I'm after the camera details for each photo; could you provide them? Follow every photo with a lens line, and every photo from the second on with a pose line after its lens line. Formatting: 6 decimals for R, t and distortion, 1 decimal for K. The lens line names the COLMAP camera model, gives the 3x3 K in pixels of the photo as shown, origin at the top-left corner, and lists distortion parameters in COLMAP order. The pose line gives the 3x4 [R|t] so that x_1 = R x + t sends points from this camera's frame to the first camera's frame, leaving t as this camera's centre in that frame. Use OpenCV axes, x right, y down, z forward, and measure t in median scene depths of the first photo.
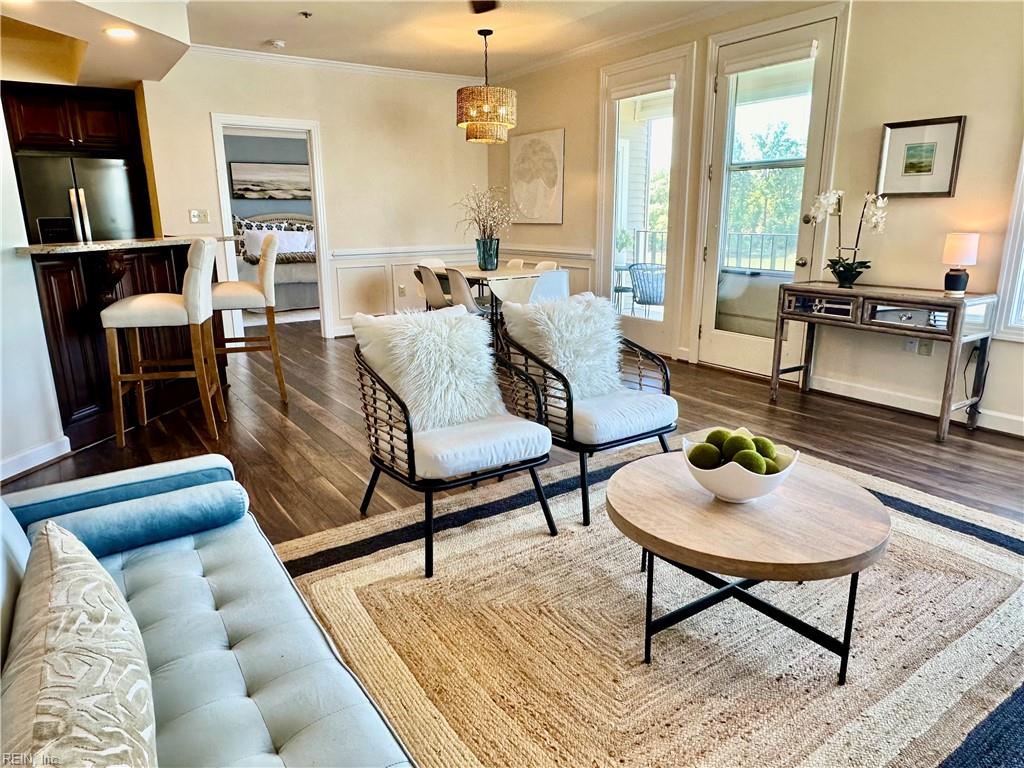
lens RADIAL K [[669.1, 0, 504.3], [0, 669.1, 385.6], [0, 0, 1]] dist [0.000223, 0.000997]
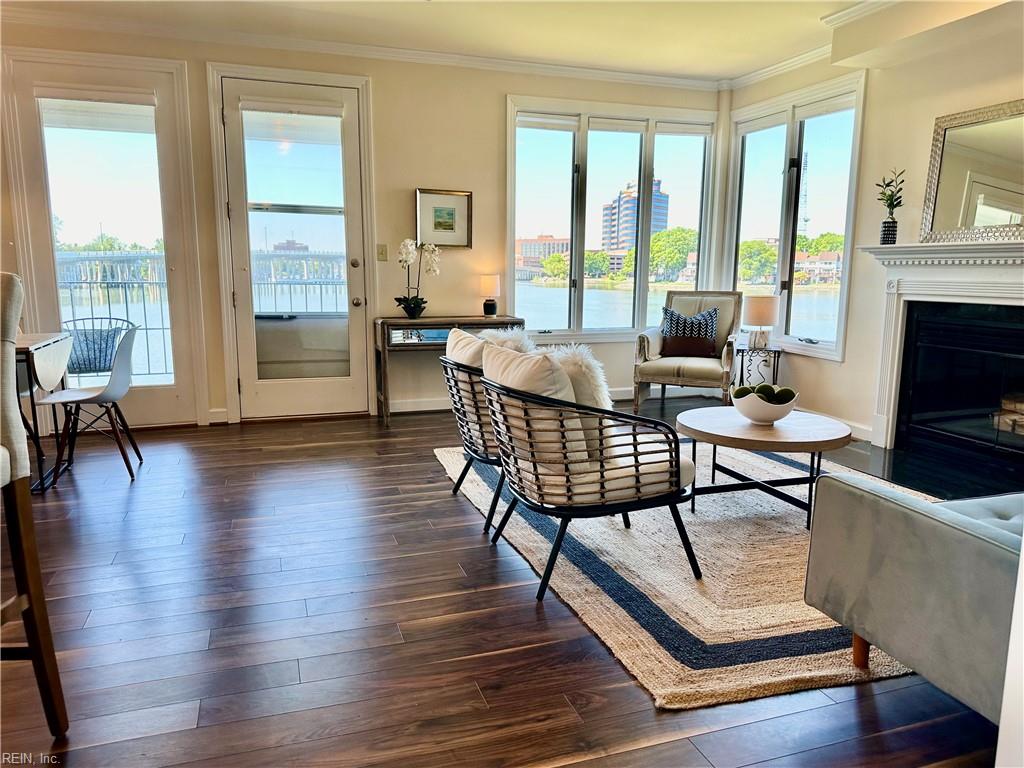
lens RADIAL K [[717.7, 0, 513.3], [0, 717.7, 388.9], [0, 0, 1]] dist [0.097258, -0.133491]
pose [[0.252086, -0.149822, 0.956037, -0.517269], [0.232974, 0.968280, 0.090311, -0.075407], [-0.939242, 0.199966, 0.278994, 0.368401]]
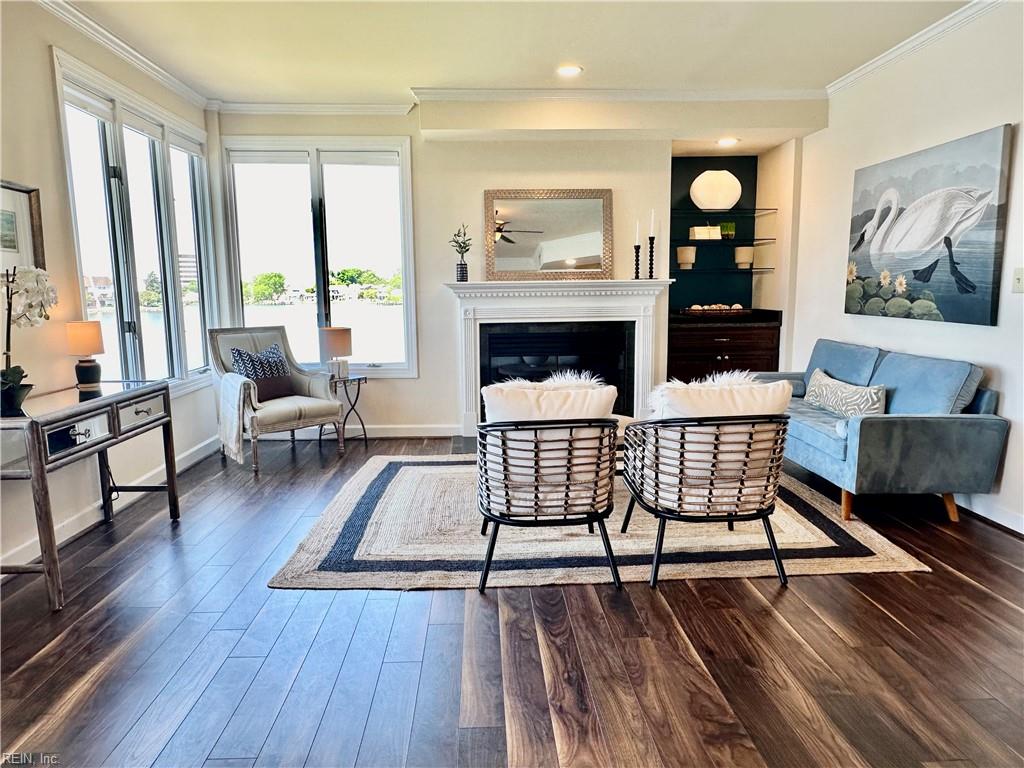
lens RADIAL K [[669.1, 0, 504.3], [0, 669.1, 385.6], [0, 0, 1]] dist [0.000223, 0.000997]
pose [[-0.853454, -0.057297, 0.518009, -0.179100], [0.147359, 0.926850, 0.345303, -0.240320], [-0.499902, 0.371033, -0.782581, 0.934152]]
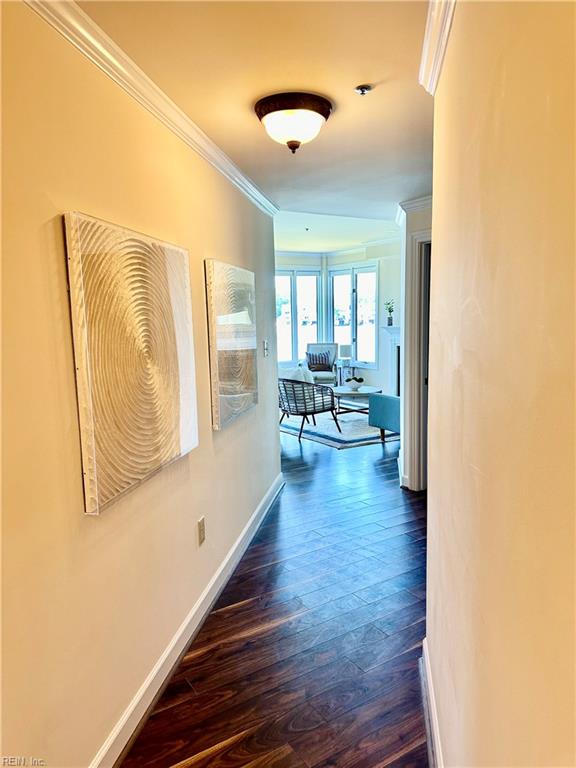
lens RADIAL K [[538.3, 0, 288.0], [0, 538.3, 384.0], [0, 0, 1]] dist [0.097258, -0.133491]
pose [[0.007546, -0.117704, 0.993020, -1.237879], [0.267236, 0.957167, 0.111424, -0.154158], [-0.963602, 0.264530, 0.038678, 0.449468]]
